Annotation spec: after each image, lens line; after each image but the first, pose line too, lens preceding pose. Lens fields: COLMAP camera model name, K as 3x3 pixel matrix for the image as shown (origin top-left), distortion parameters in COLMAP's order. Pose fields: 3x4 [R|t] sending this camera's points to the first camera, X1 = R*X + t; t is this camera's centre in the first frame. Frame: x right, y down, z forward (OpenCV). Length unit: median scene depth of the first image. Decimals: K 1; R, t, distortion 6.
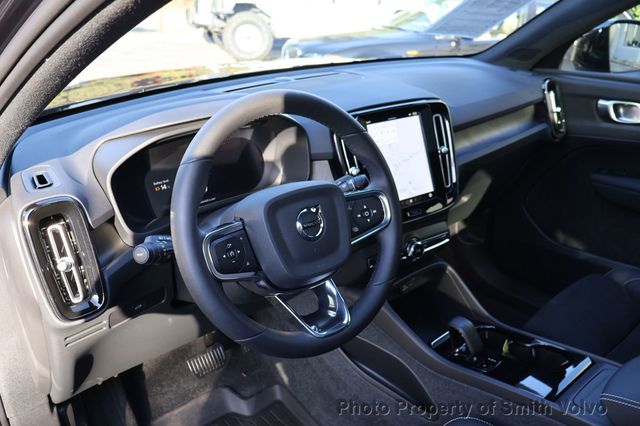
lens RADIAL K [[531.4, 0, 319.7], [0, 531.4, 215.6], [0, 0, 1]] dist [0.016338, 0.009136]
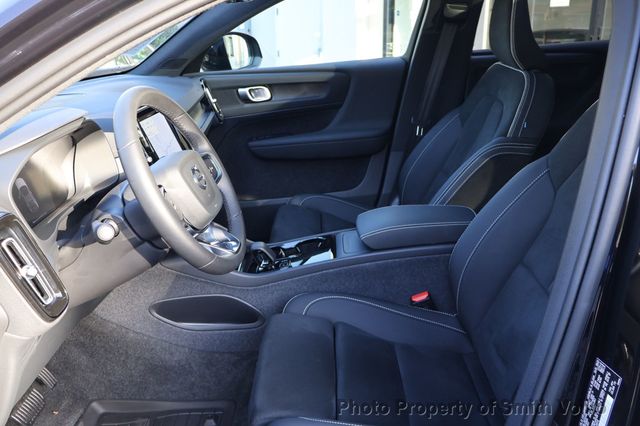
lens RADIAL K [[531.4, 0, 321.2], [0, 531.4, 211.6], [0, 0, 1]] dist [0.016338, 0.009136]
pose [[0.665546, -0.299115, 0.683797, -0.364223], [0.339268, 0.937299, 0.079792, 0.043570], [-0.664789, 0.178885, 0.725297, -0.084586]]
